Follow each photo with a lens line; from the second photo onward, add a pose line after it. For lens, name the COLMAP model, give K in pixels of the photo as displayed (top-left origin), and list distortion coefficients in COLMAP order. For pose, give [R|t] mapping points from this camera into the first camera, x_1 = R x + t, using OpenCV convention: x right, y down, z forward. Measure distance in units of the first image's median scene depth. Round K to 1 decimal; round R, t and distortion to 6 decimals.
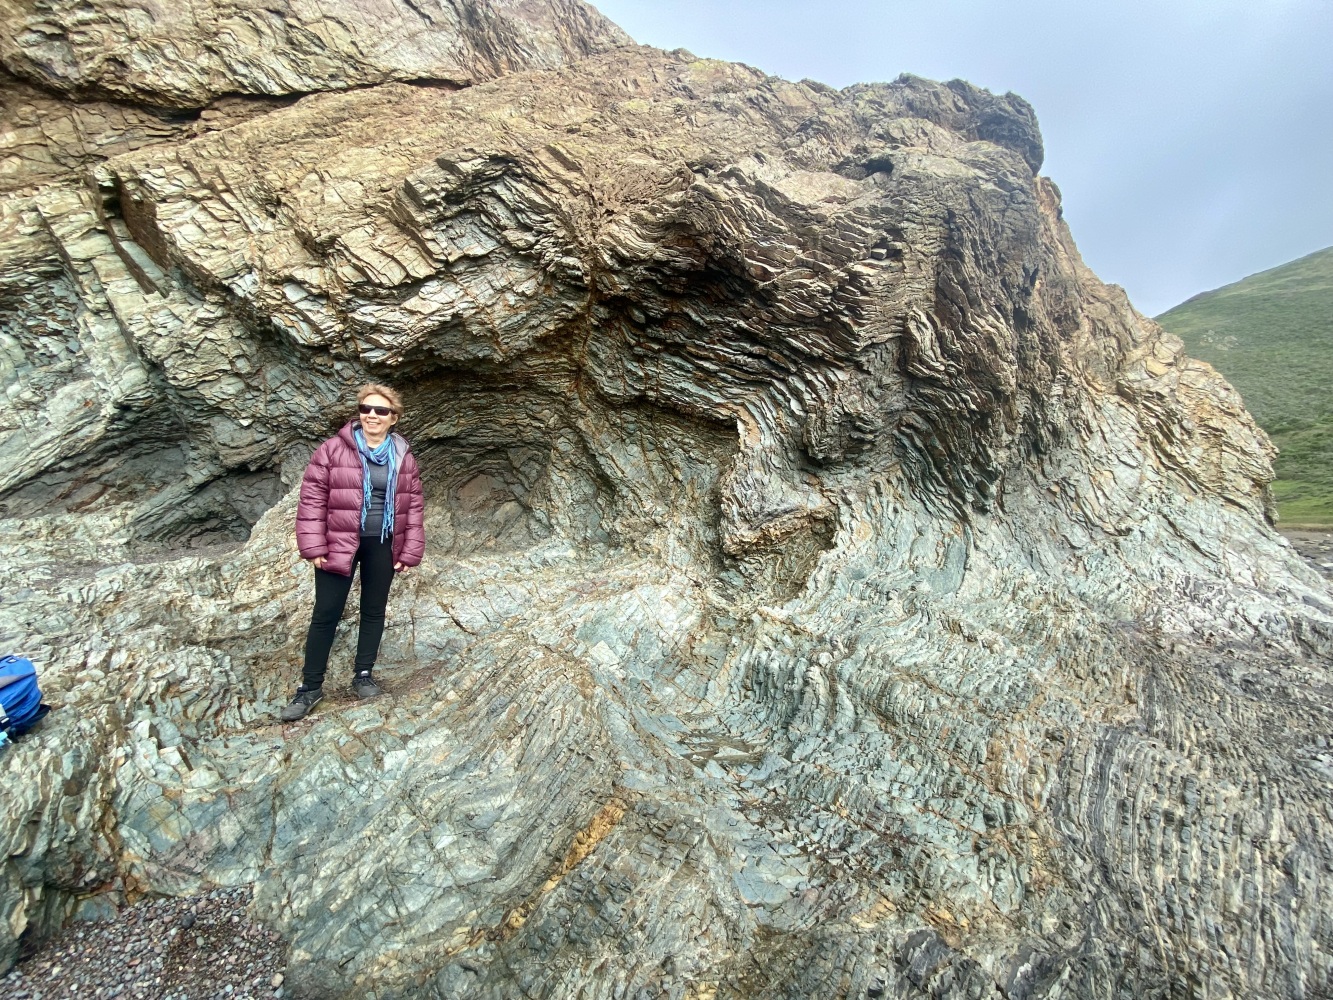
lens RADIAL K [[535.8, 0, 666.5], [0, 535.8, 500.0], [0, 0, 1]] dist [-0.000013, -0.000008]
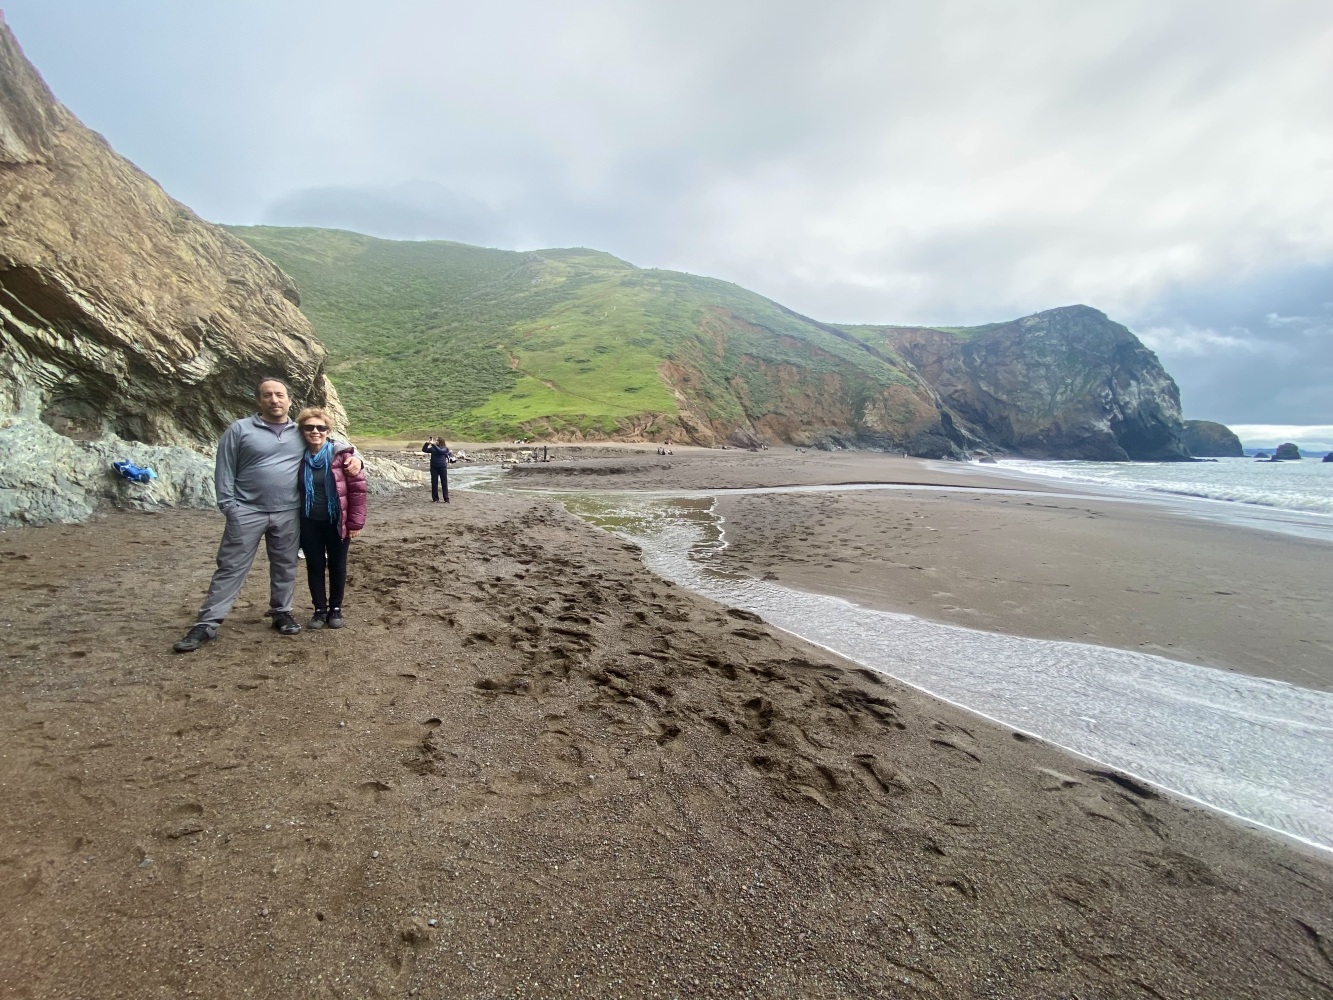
lens RADIAL K [[545.5, 0, 666.5], [0, 545.5, 500.0], [0, 0, 1]] dist [0.012380, -0.015906]
pose [[0.097777, -0.089847, 0.991144, -3.242398], [-0.065841, 0.993151, 0.096524, -0.070979], [-0.993028, -0.074695, 0.091191, -1.948643]]
